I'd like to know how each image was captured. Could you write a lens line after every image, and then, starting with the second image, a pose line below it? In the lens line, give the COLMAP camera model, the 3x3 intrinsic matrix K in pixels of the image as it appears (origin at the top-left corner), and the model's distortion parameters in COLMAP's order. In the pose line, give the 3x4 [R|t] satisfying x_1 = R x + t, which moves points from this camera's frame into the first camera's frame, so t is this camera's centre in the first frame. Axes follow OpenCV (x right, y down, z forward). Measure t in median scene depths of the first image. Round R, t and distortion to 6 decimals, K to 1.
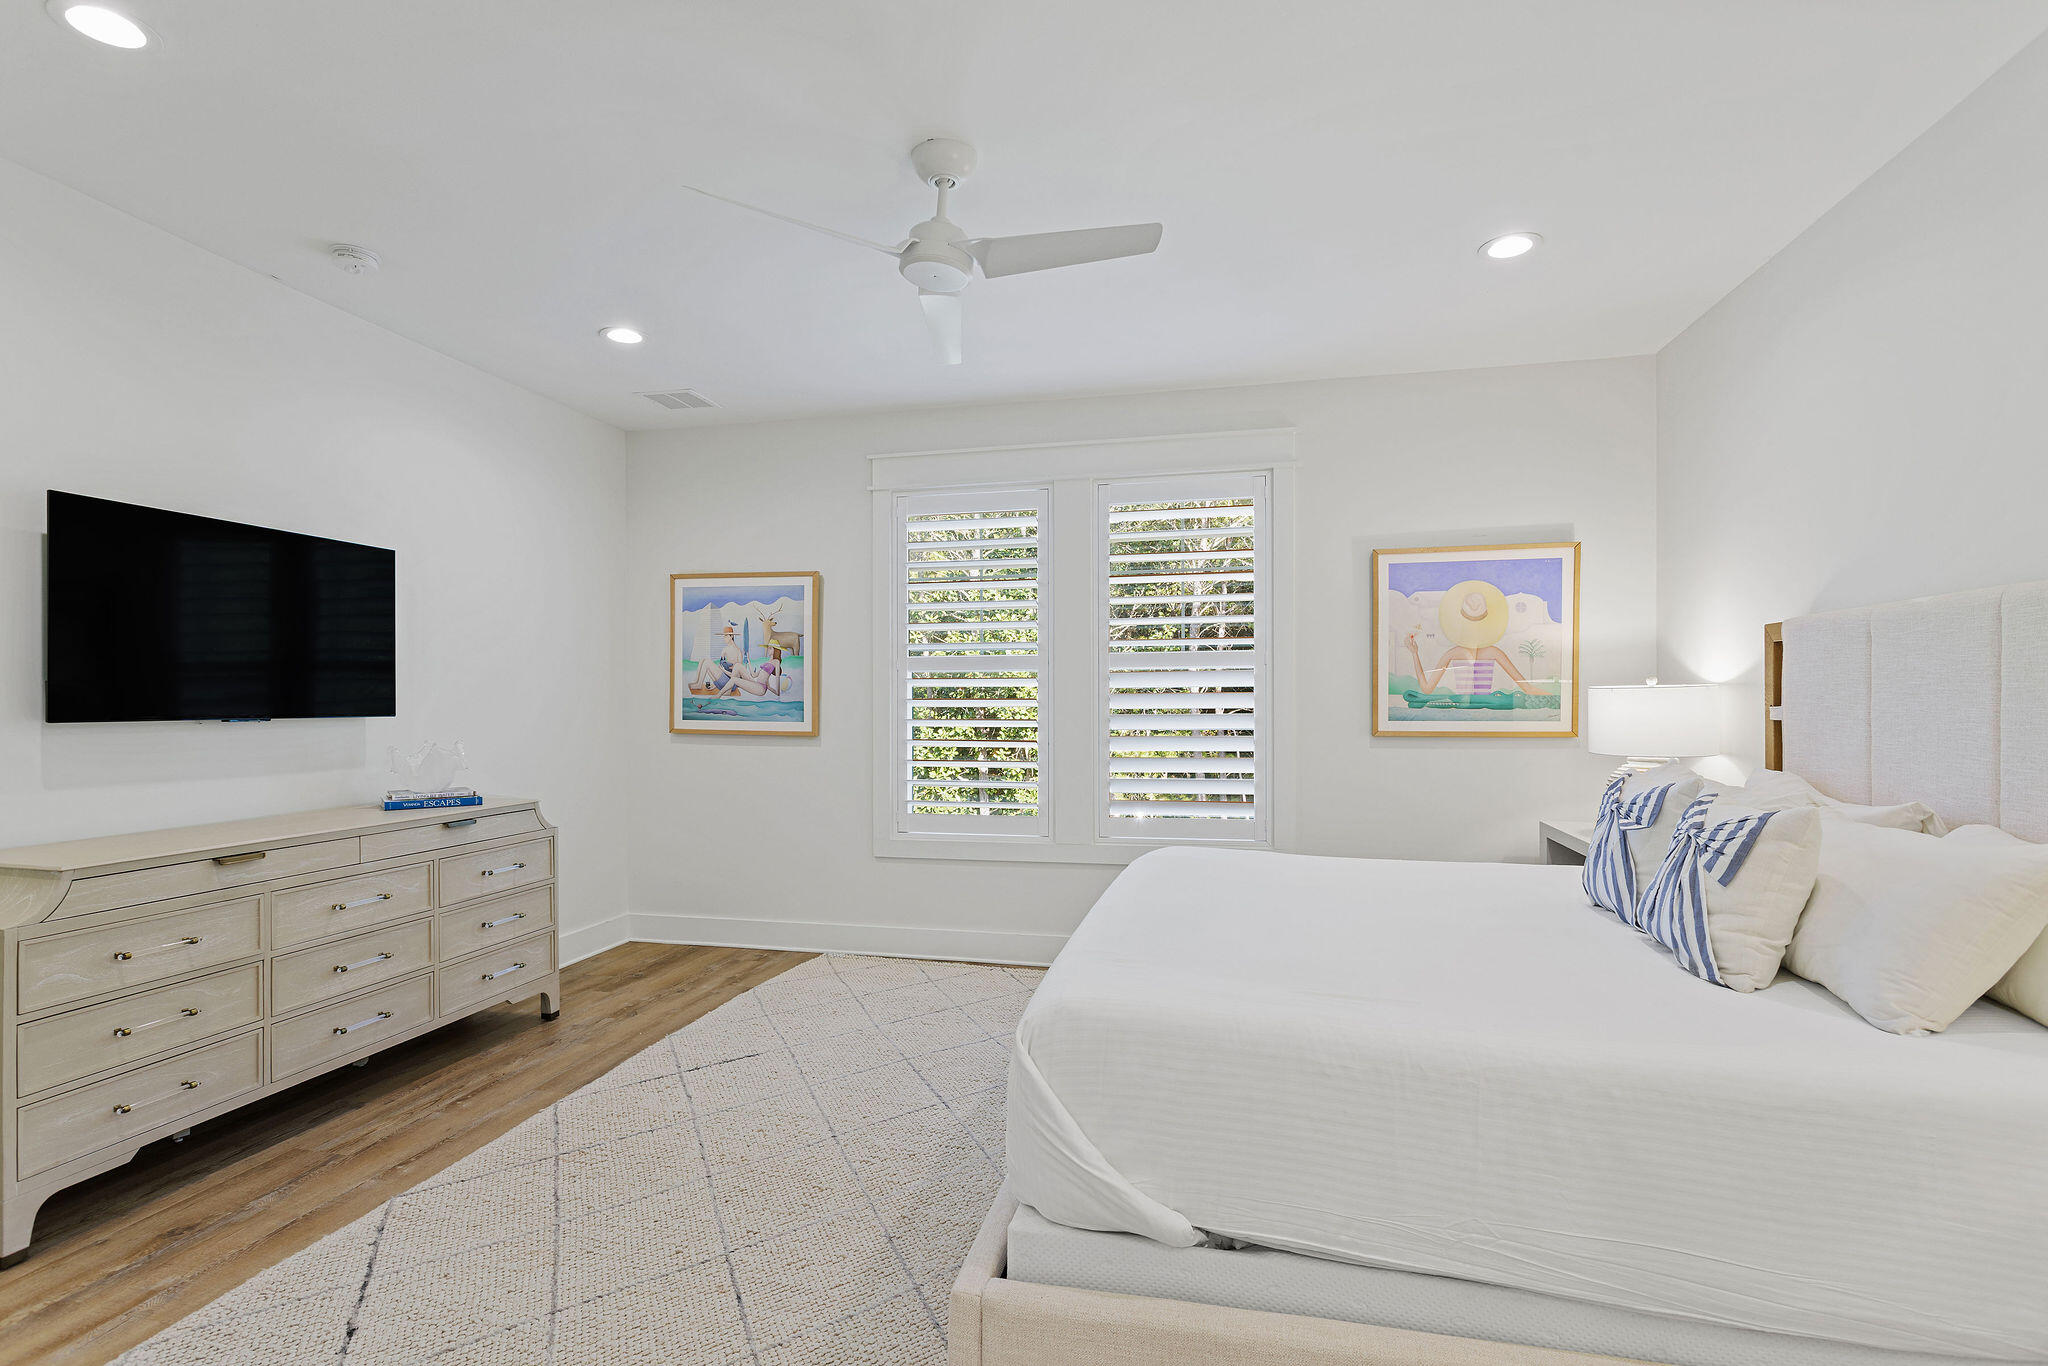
lens RADIAL K [[980.2, 0, 1033.2], [0, 980.2, 690.7], [0, 0, 1]] dist [0.006740, 0.001899]
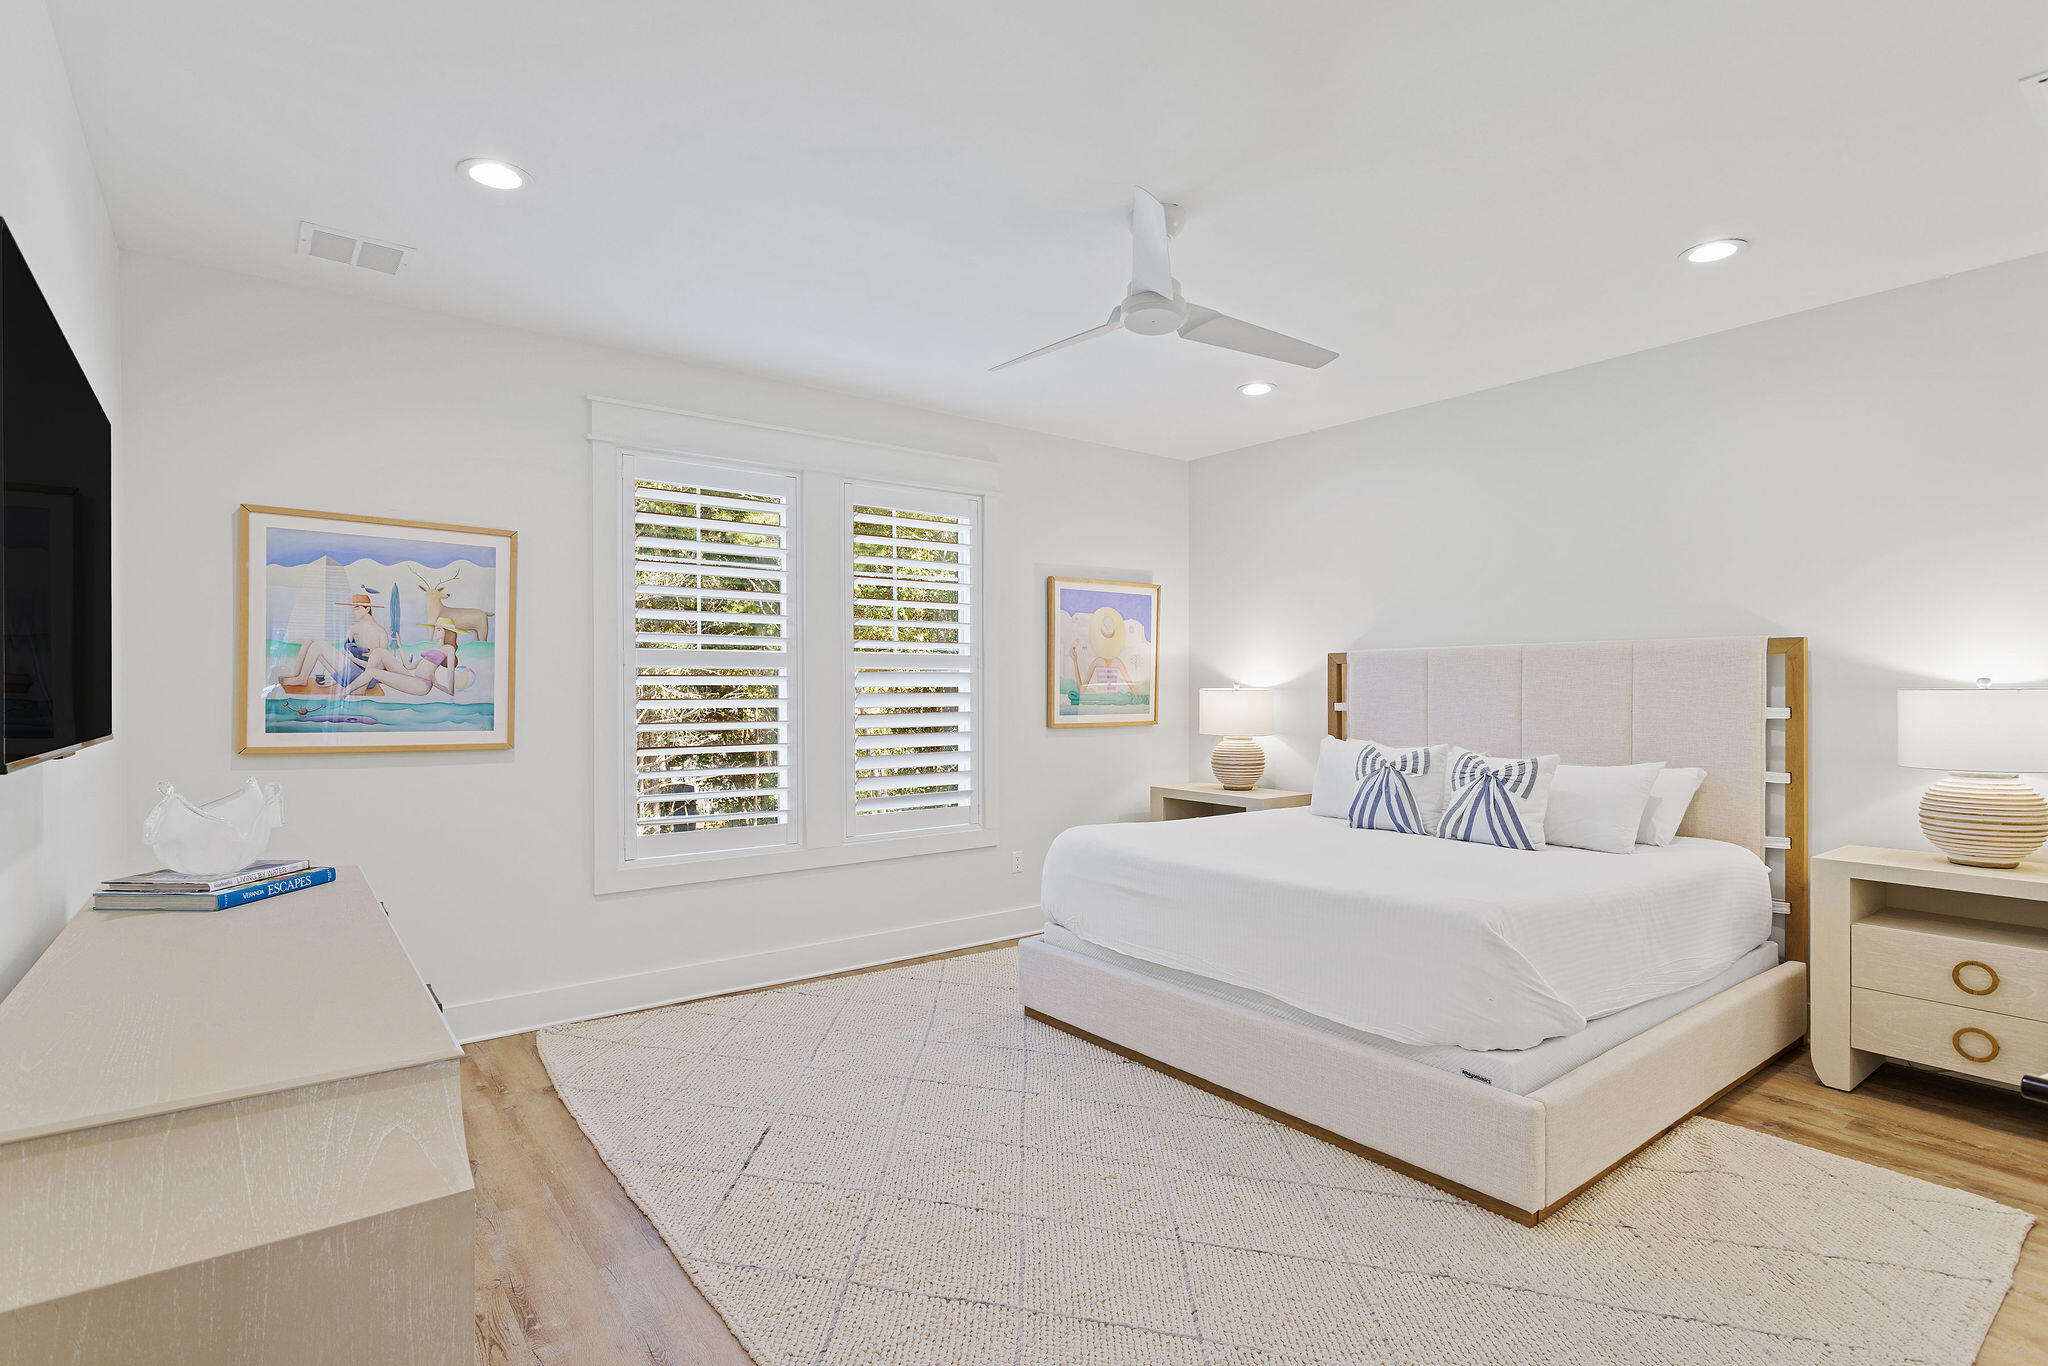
lens RADIAL K [[980.2, 0, 1035.5], [0, 980.2, 684.0], [0, 0, 1]] dist [0.006740, 0.001899]
pose [[0.640884, 0.006615, 0.767609, -0.543977], [-0.007710, 0.999968, -0.002180, -0.005174], [-0.767599, -0.004521, 0.640914, 0.204923]]
